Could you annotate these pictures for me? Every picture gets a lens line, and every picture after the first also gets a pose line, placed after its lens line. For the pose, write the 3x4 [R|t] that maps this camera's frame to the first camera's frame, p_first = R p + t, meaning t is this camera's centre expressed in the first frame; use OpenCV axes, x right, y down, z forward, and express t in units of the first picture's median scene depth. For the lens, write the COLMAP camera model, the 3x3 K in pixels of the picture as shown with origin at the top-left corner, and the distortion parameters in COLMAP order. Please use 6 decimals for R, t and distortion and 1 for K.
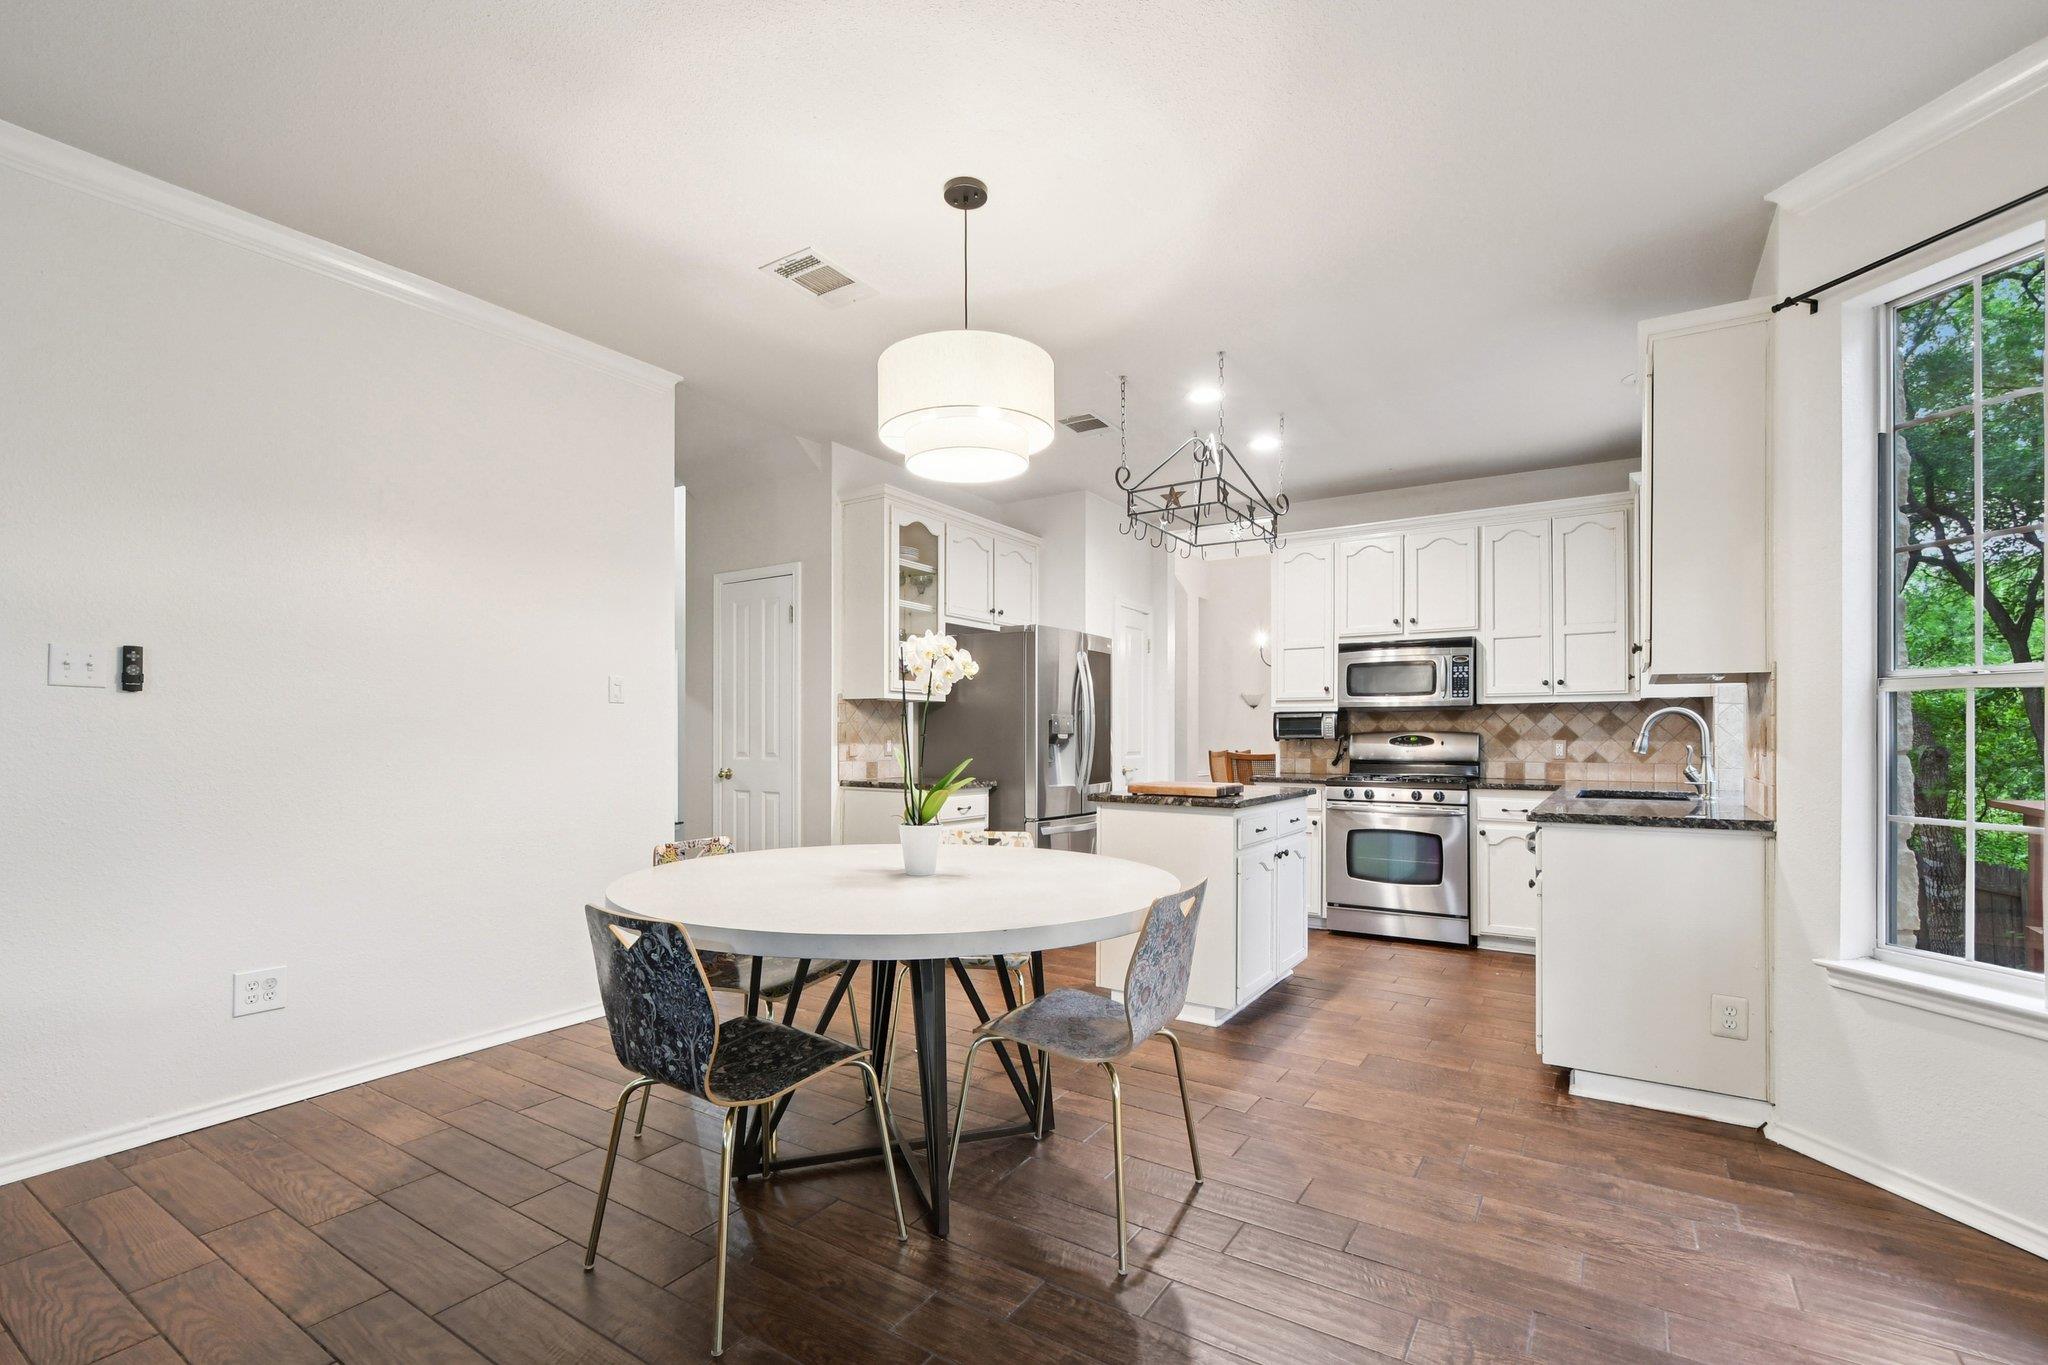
lens RADIAL K [[895.0, 0, 1014.3], [0, 895.0, 739.2], [0, 0, 1]] dist [0.001707, 0.000254]
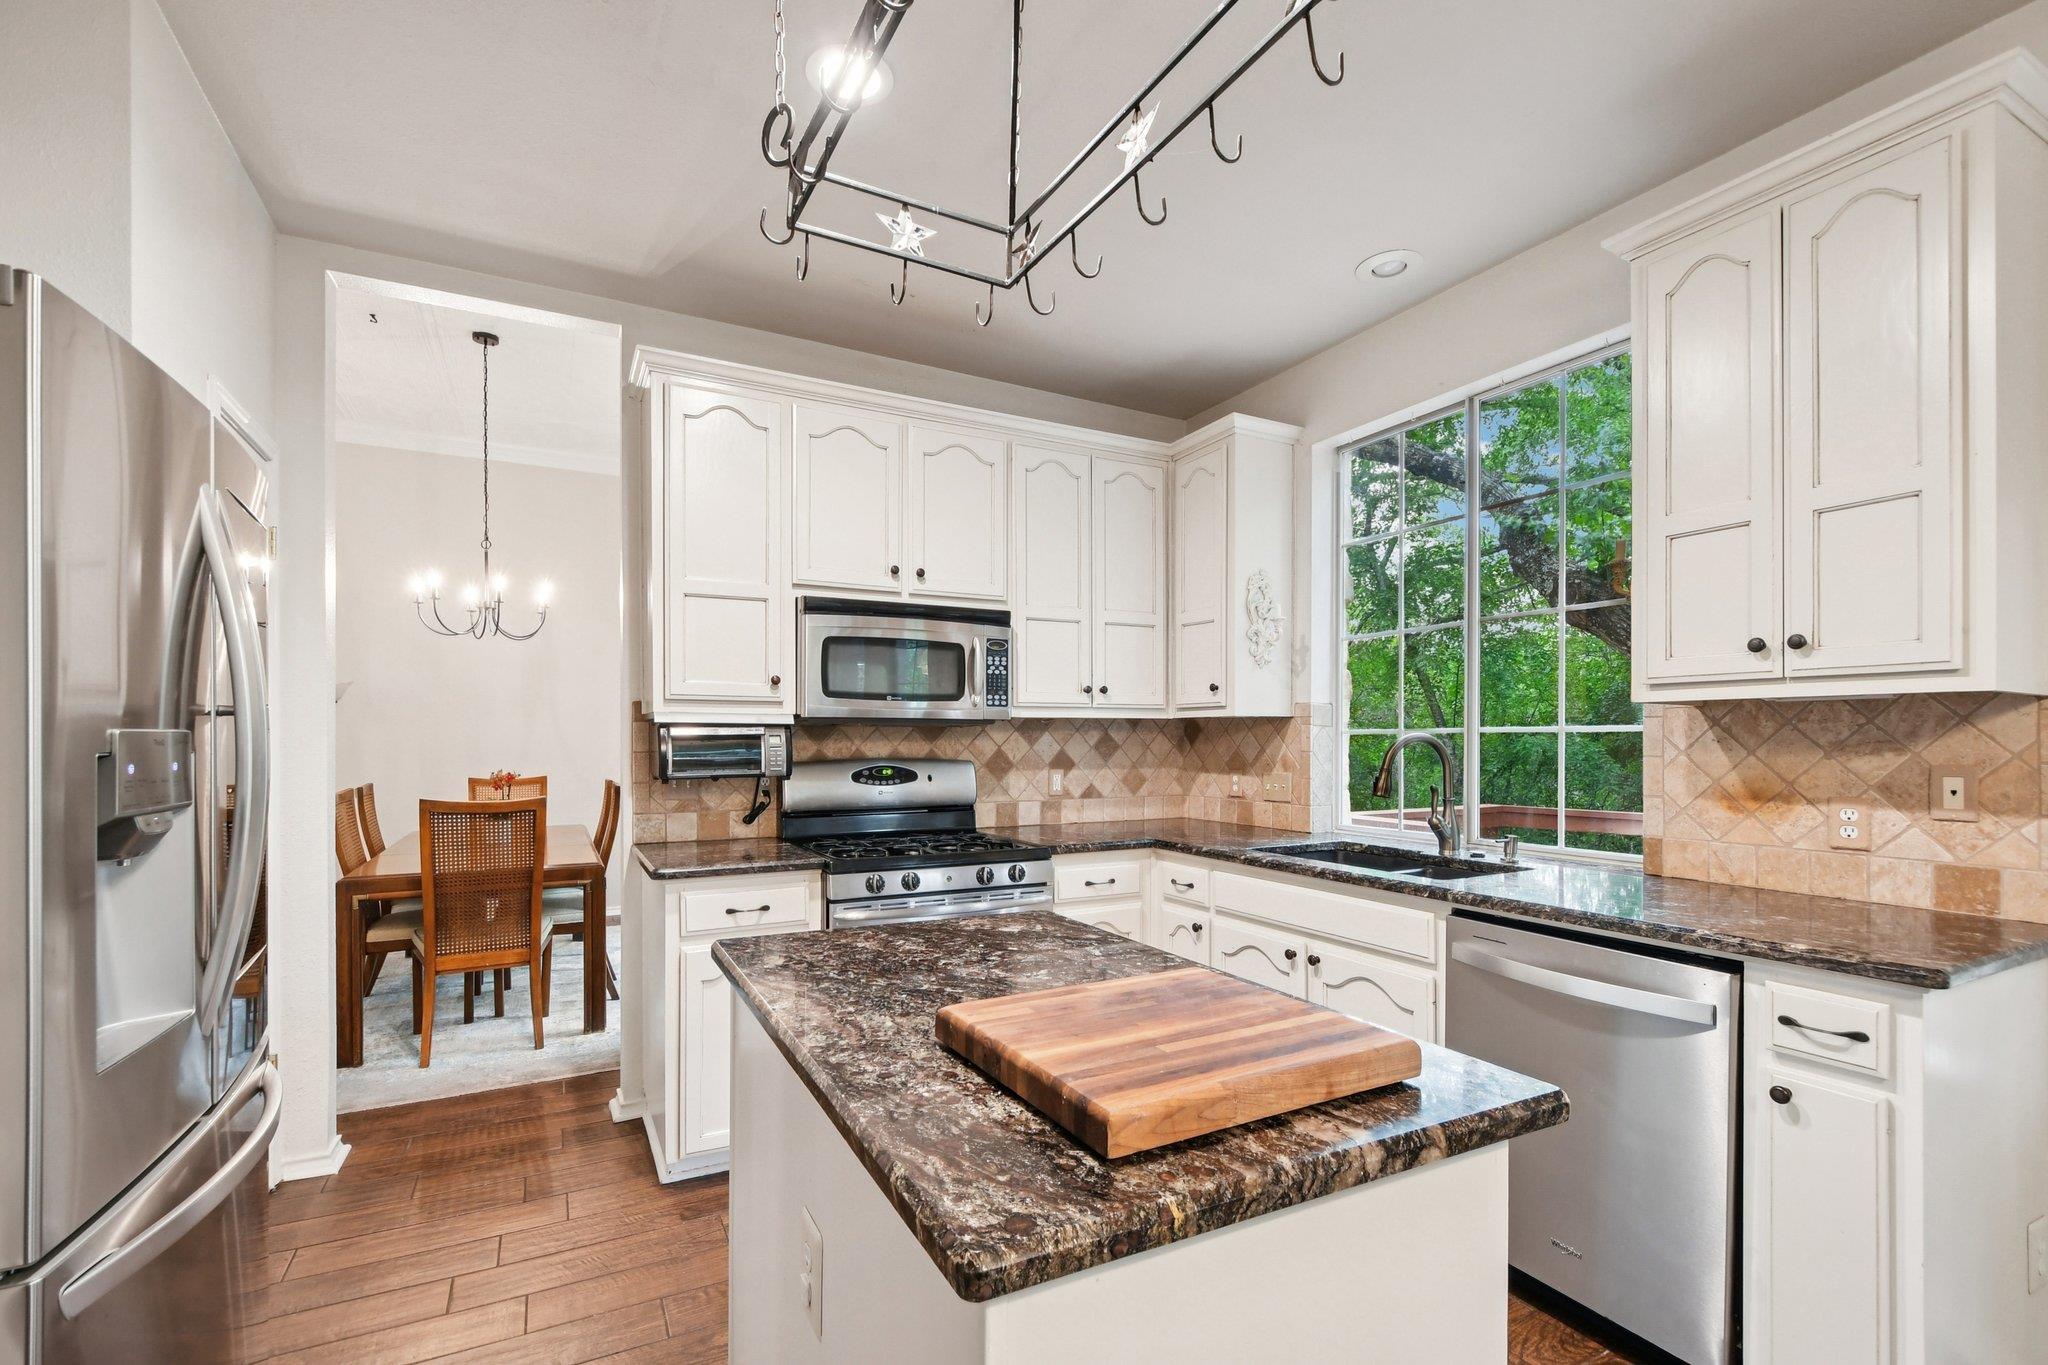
lens RADIAL K [[895.0, 0, 1014.3], [0, 895.0, 739.2], [0, 0, 1]] dist [0.001707, 0.000254]
pose [[0.499066, -0.002261, 0.866561, -0.033354], [0.005239, 0.999986, -0.000408, -0.022732], [-0.866548, 0.004744, 0.499071, 0.660300]]
